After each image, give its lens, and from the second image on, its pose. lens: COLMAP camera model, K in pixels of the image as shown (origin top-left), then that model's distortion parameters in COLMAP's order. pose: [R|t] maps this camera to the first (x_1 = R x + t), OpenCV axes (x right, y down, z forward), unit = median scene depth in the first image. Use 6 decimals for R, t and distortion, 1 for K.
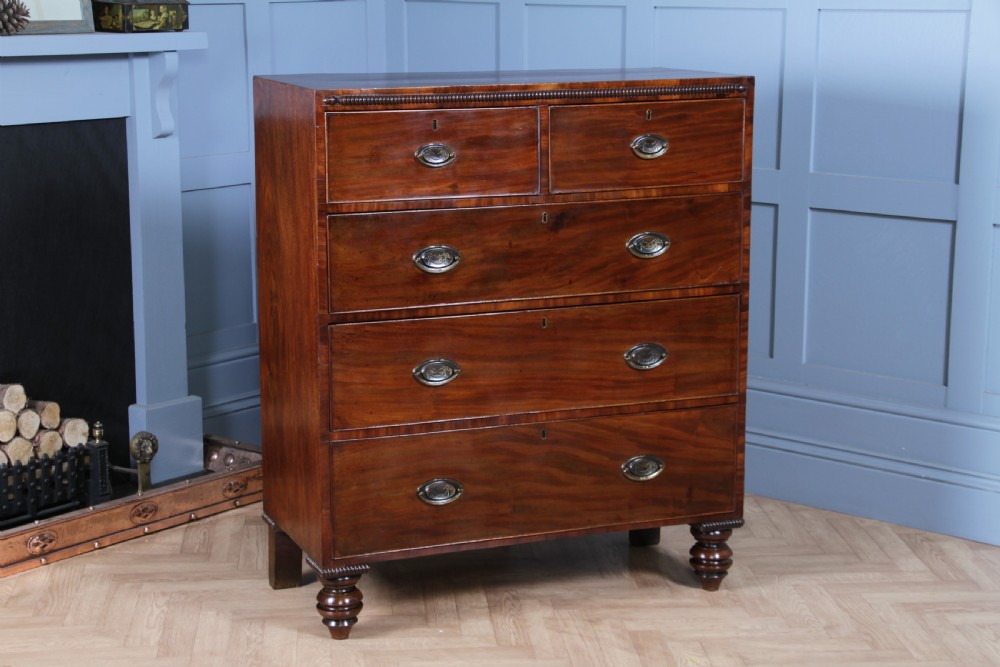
lens RADIAL K [[1993.1, 0, 516.0], [0, 1993.1, 315.6], [0, 0, 1]] dist [0.288386, 0.000000]
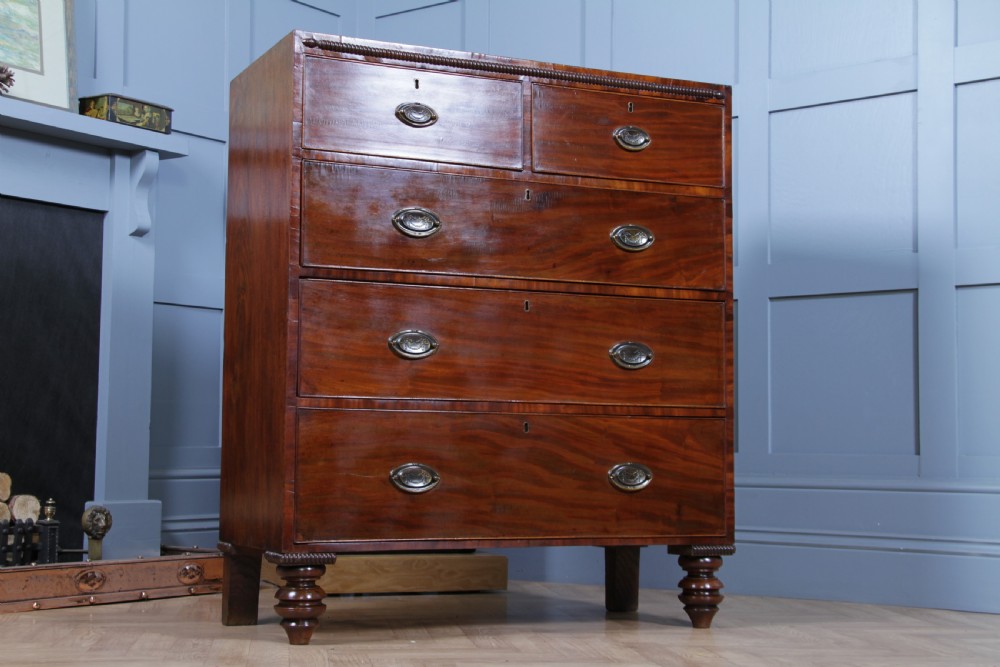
lens RADIAL K [[1529.6, 0, 510.3], [0, 1529.6, 346.0], [0, 0, 1]] dist [0.102859, 0.000000]
pose [[0.998700, 0.010356, 0.049907, -0.029317], [0.004547, 0.957133, -0.289613, 0.227881], [-0.050767, 0.289463, 0.955842, 0.303581]]
